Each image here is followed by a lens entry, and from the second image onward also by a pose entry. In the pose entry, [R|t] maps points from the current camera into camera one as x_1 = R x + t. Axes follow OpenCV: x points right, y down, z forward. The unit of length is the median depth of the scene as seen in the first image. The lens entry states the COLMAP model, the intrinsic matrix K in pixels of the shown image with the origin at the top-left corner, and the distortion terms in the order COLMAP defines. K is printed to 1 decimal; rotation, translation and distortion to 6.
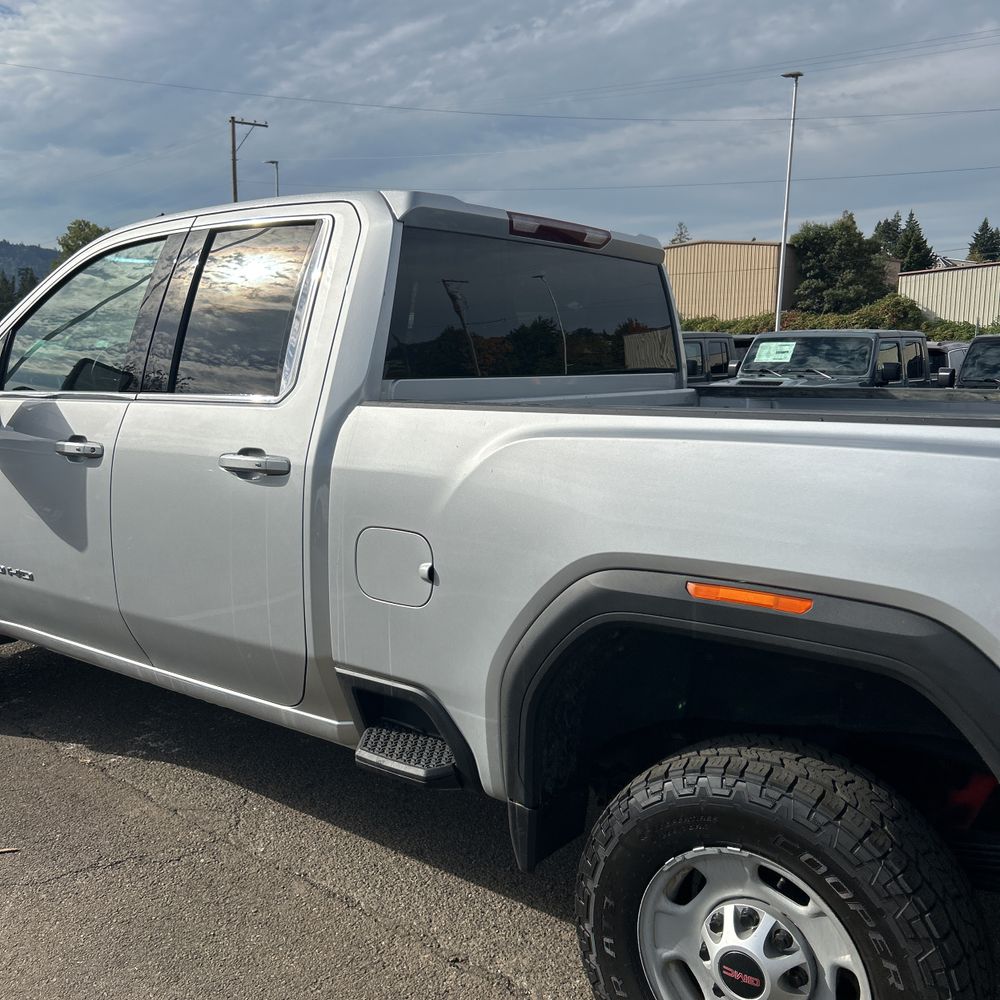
lens RADIAL K [[1007.0, 0, 493.2], [0, 1007.0, 495.3], [0, 0, 1]] dist [0.041375, -0.034891]
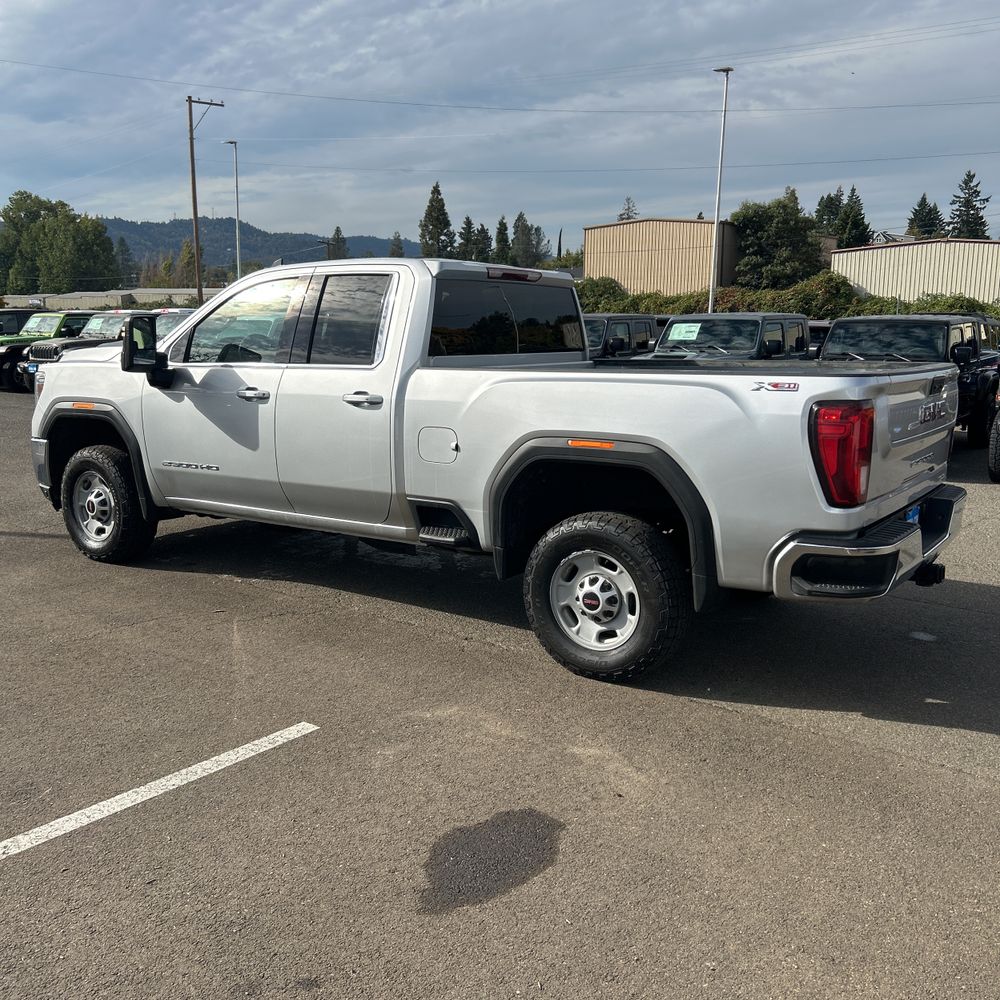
lens RADIAL K [[1007.0, 0, 493.2], [0, 1007.0, 495.3], [0, 0, 1]] dist [0.041375, -0.034891]
pose [[0.998806, -0.009236, 0.047970, -0.063594], [0.007995, 0.999630, 0.025980, 0.092083], [-0.048192, -0.025565, 0.998511, -0.848358]]
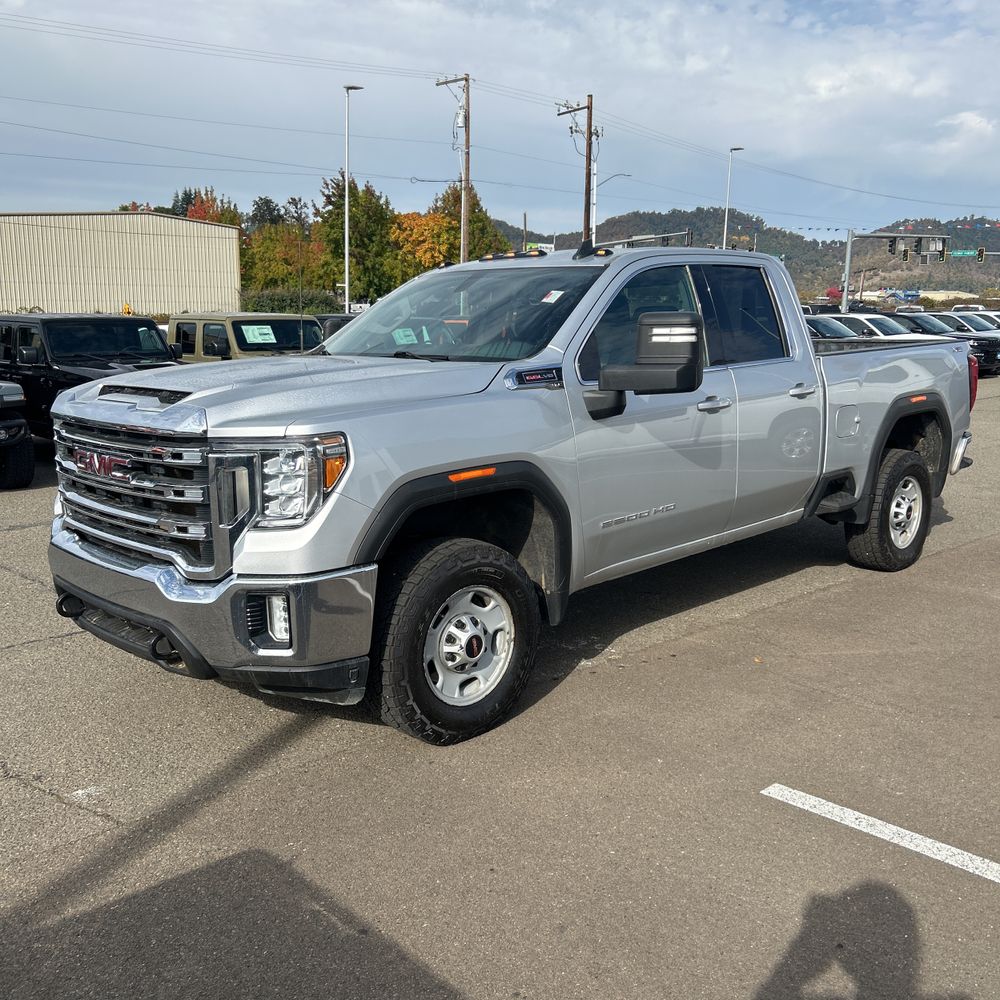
lens RADIAL K [[1007.0, 0, 493.2], [0, 1007.0, 495.3], [0, 0, 1]] dist [0.041375, -0.034891]
pose [[0.151635, -0.181847, 0.971565, -1.978665], [0.156606, 0.974936, 0.158035, -0.206954], [-0.975952, 0.128189, 0.176312, 1.070000]]
